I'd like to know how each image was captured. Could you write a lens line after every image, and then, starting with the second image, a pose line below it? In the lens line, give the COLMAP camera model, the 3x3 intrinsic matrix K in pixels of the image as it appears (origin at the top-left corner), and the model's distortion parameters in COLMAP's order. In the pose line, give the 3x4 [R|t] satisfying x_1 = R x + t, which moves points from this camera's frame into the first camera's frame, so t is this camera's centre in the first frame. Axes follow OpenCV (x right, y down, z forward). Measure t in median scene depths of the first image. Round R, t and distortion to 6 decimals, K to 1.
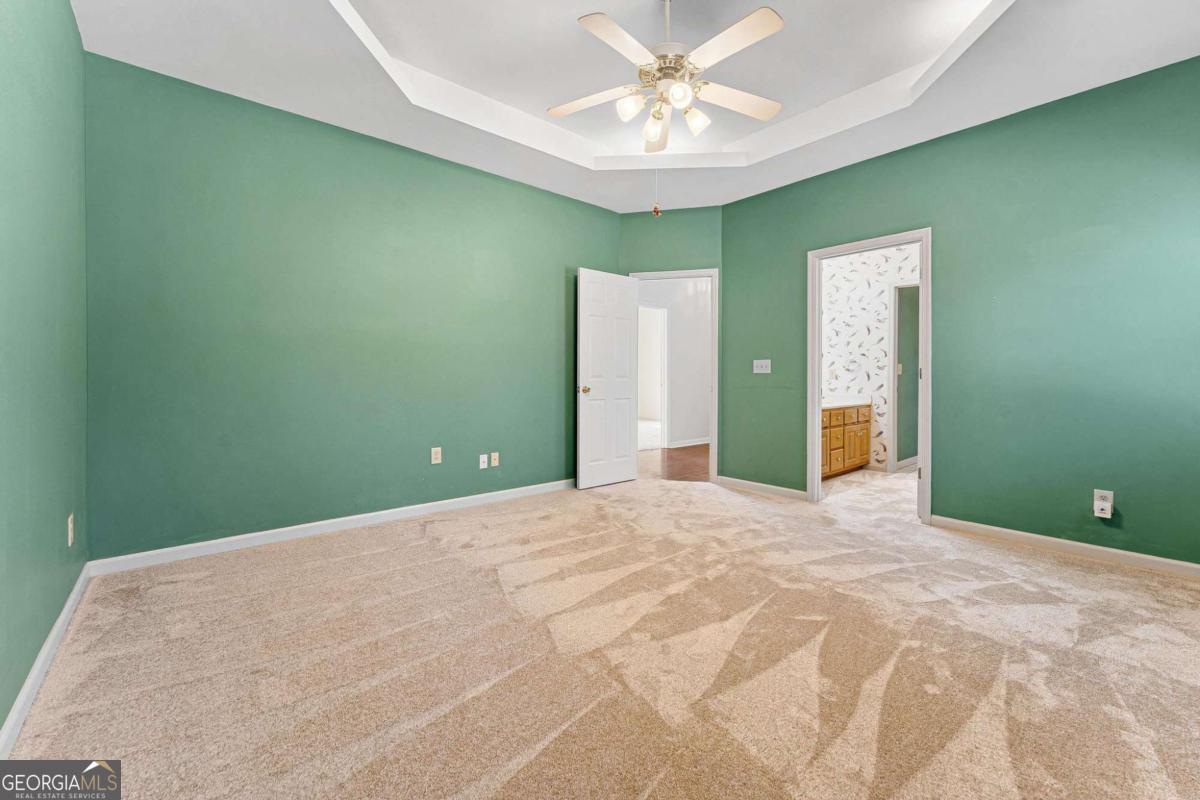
lens RADIAL K [[492.3, 0, 591.9], [0, 492.3, 380.5], [0, 0, 1]] dist [-0.003004, 0.000230]
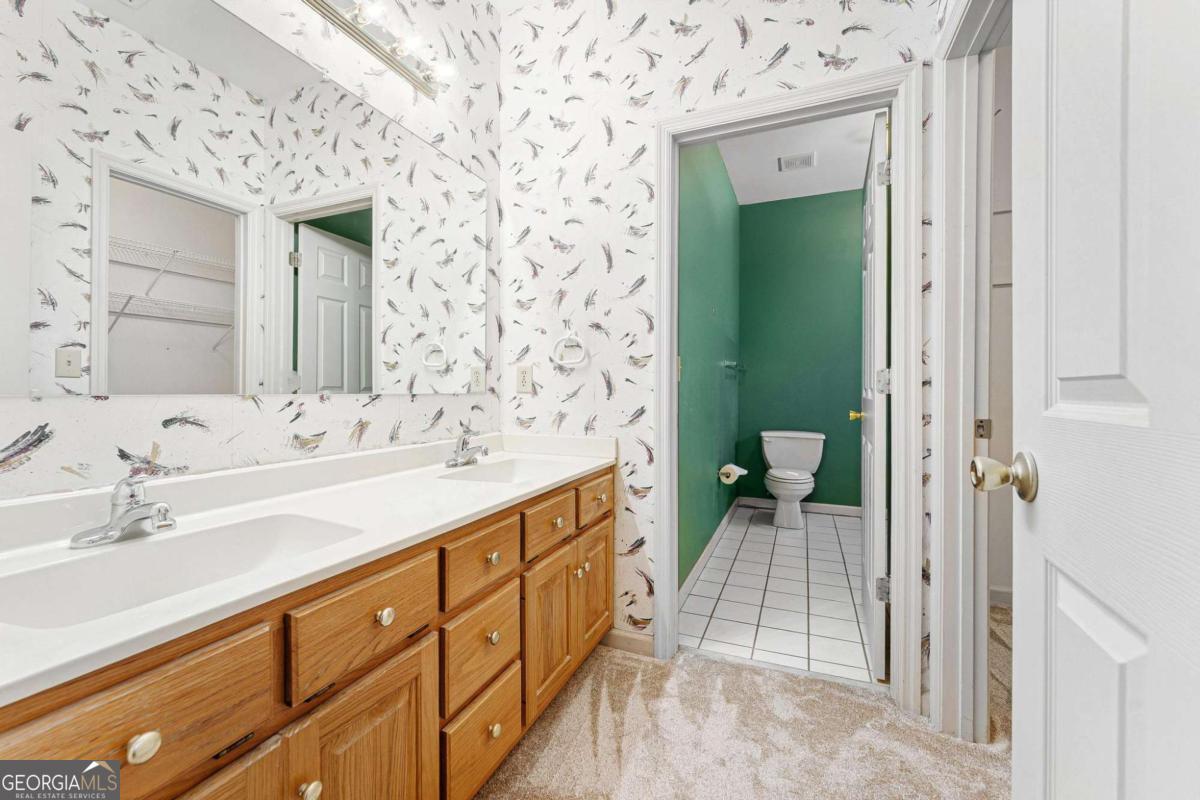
lens RADIAL K [[492.3, 0, 599.9], [0, 492.3, 394.8], [0, 0, 1]] dist [-0.003004, 0.000230]
pose [[0.890358, -0.003051, 0.455251, 0.395762], [0.005032, 0.999982, -0.003141, -0.000617], [-0.455234, 0.005088, 0.890357, 0.688738]]
